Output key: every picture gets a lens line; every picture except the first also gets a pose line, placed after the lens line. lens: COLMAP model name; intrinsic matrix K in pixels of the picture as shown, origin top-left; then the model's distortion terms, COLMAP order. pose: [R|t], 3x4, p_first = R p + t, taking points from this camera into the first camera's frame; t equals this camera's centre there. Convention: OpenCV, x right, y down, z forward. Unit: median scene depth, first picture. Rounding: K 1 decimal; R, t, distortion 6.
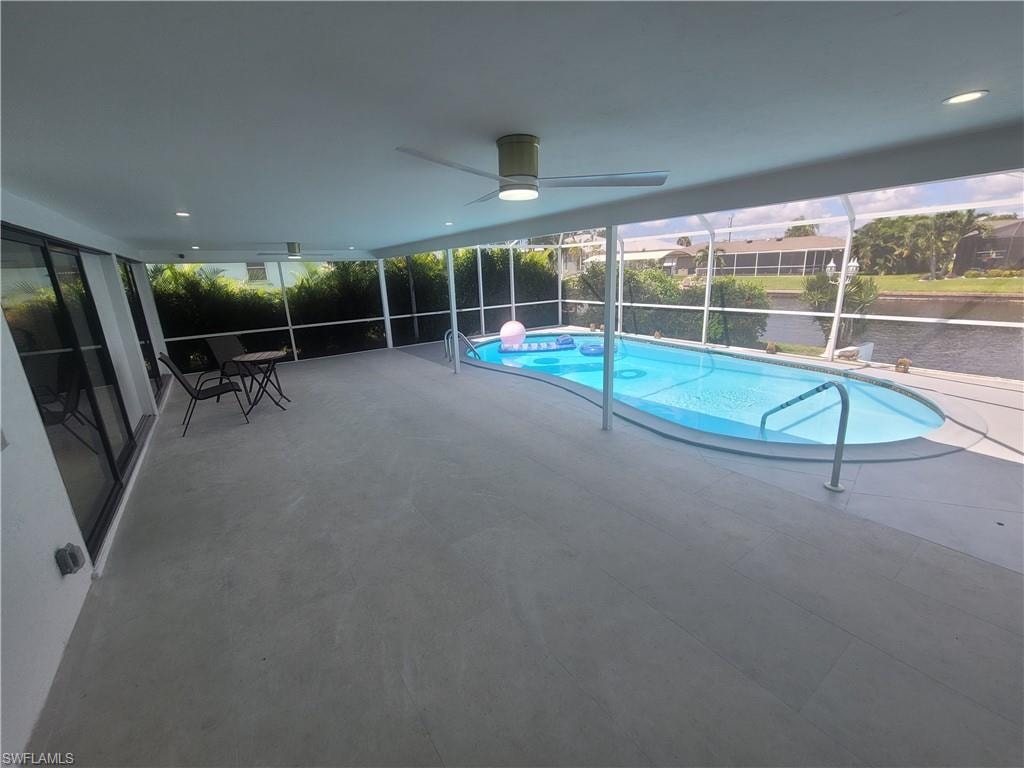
lens RADIAL K [[419.4, 0, 510.6], [0, 419.4, 379.0], [0, 0, 1]] dist [-0.003262, -0.000332]
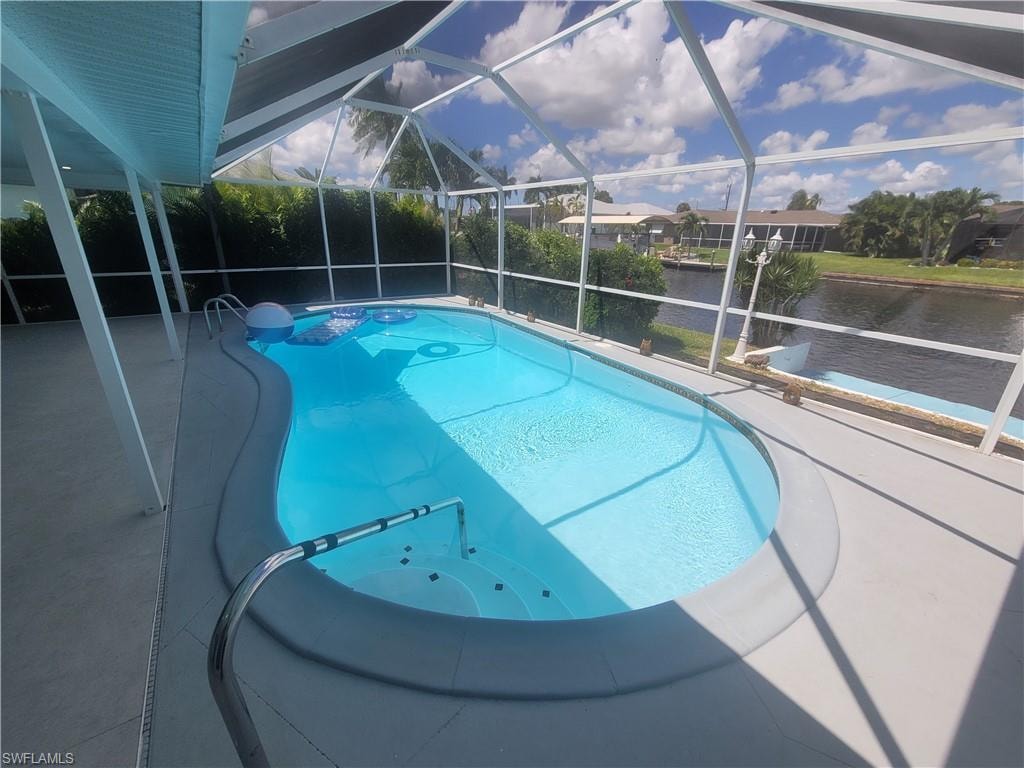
lens RADIAL K [[419.4, 0, 510.6], [0, 419.4, 379.0], [0, 0, 1]] dist [-0.003262, -0.000332]
pose [[0.998197, 0.057654, 0.016715, 0.115345], [-0.058922, 0.994265, 0.089245, -0.021475], [-0.011473, -0.090069, 0.995869, 0.082522]]
